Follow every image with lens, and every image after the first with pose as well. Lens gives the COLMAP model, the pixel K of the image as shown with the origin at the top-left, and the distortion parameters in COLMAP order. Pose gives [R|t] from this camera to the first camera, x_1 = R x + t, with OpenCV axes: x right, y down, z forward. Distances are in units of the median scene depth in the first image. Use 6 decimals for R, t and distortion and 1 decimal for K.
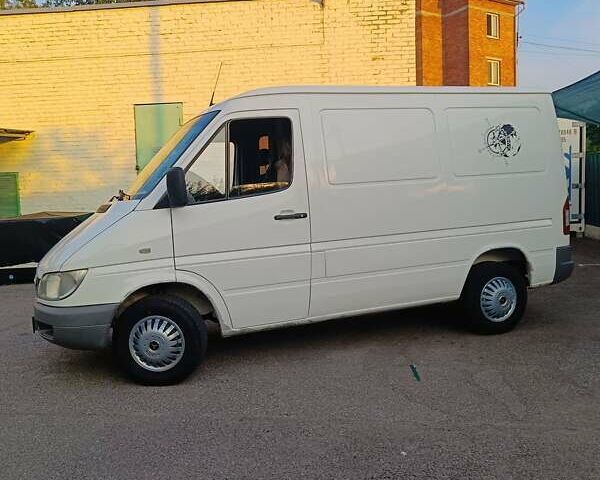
lens RADIAL K [[563.6, 0, 306.2], [0, 563.6, 240.6], [0, 0, 1]] dist [0.002233, -0.011635]
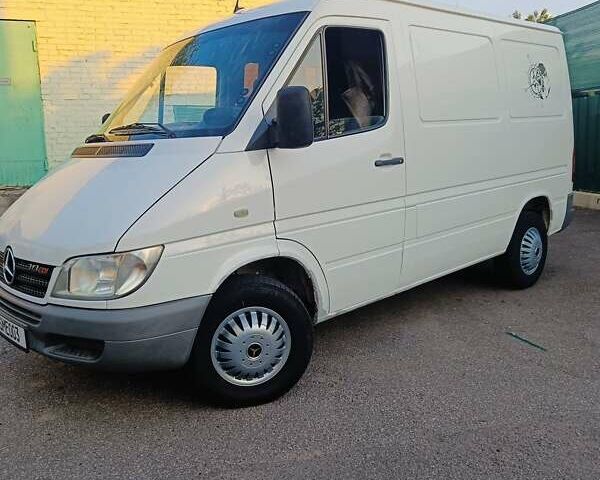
lens RADIAL K [[563.6, 0, 306.2], [0, 563.6, 240.6], [0, 0, 1]] dist [0.002233, -0.011635]
pose [[0.921810, -0.057367, 0.383374, -0.456107], [0.028515, 0.996344, 0.080527, -0.001016], [-0.386593, -0.063299, 0.920076, 0.338930]]
